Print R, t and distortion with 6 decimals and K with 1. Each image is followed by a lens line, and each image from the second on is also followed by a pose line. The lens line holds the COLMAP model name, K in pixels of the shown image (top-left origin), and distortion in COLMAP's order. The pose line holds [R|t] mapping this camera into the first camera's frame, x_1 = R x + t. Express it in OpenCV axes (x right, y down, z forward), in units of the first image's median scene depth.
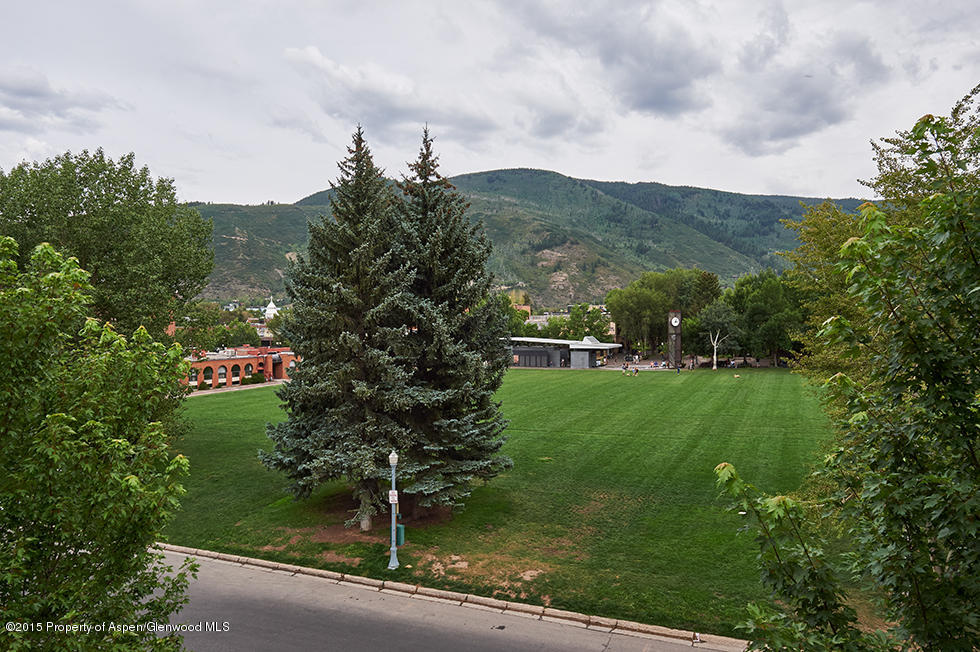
lens RADIAL K [[651.3, 0, 487.0], [0, 651.3, 325.4], [0, 0, 1]] dist [-0.002039, 0.003995]
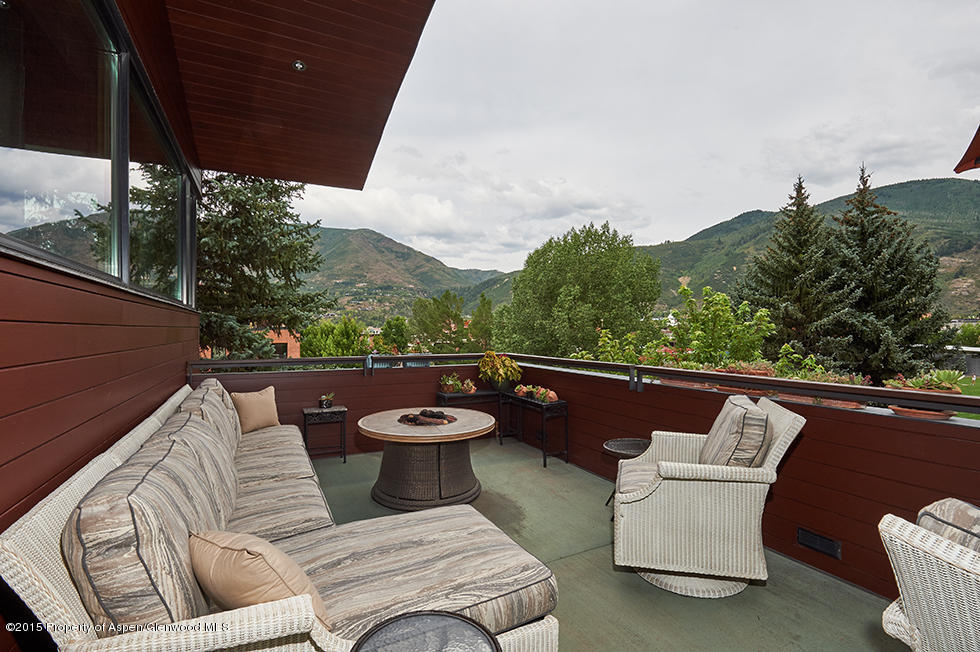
lens RADIAL K [[466.8, 0, 489.9], [0, 466.8, 325.7], [0, 0, 1]] dist [-0.005207, -0.000888]
pose [[0.775704, -0.002898, -0.631090, -0.084997], [-0.003711, 0.999951, -0.009153, -0.007175], [0.631086, 0.009442, 0.775655, -0.065301]]
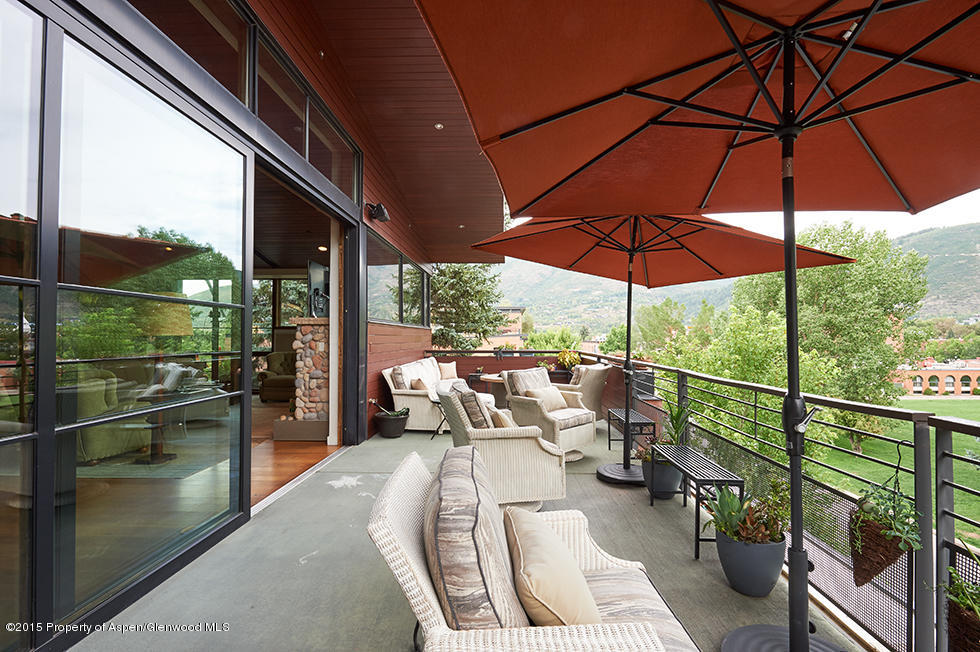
lens RADIAL K [[466.8, 0, 491.3], [0, 466.8, 332.1], [0, 0, 1]] dist [-0.005207, -0.000888]
pose [[0.382535, -0.006536, -0.923918, 0.089694], [-0.004039, 0.999954, -0.008746, -0.007587], [0.923932, 0.007077, 0.382491, -0.099176]]
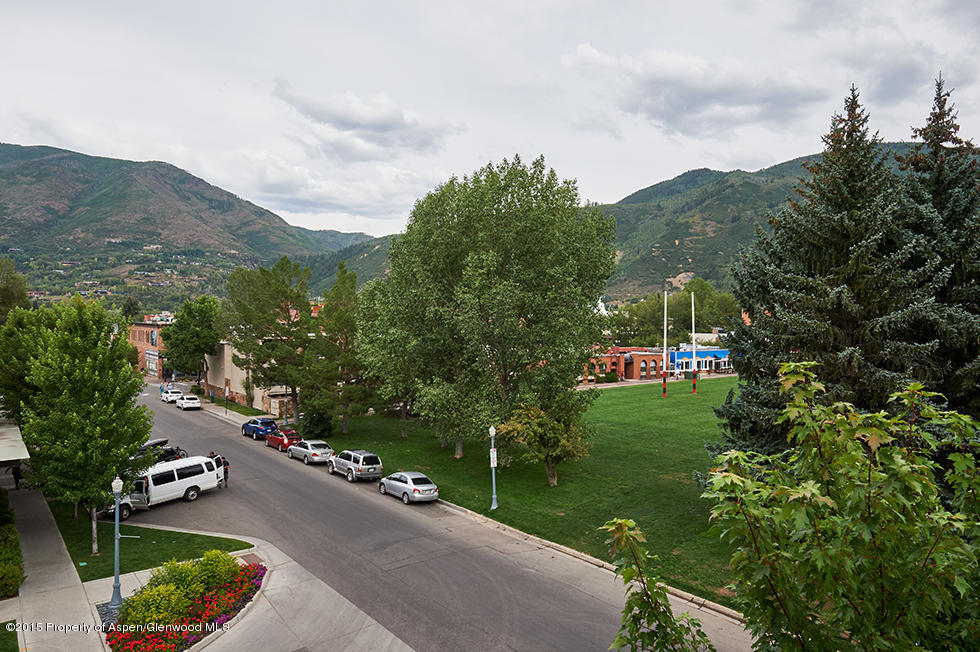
lens RADIAL K [[651.3, 0, 488.6], [0, 651.3, 325.6], [0, 0, 1]] dist [-0.002039, 0.003995]
pose [[0.888156, 0.016686, -0.459239, -0.201901], [-0.014559, 0.999861, 0.008172, -0.013186], [0.459311, -0.000572, 0.888275, 0.077339]]
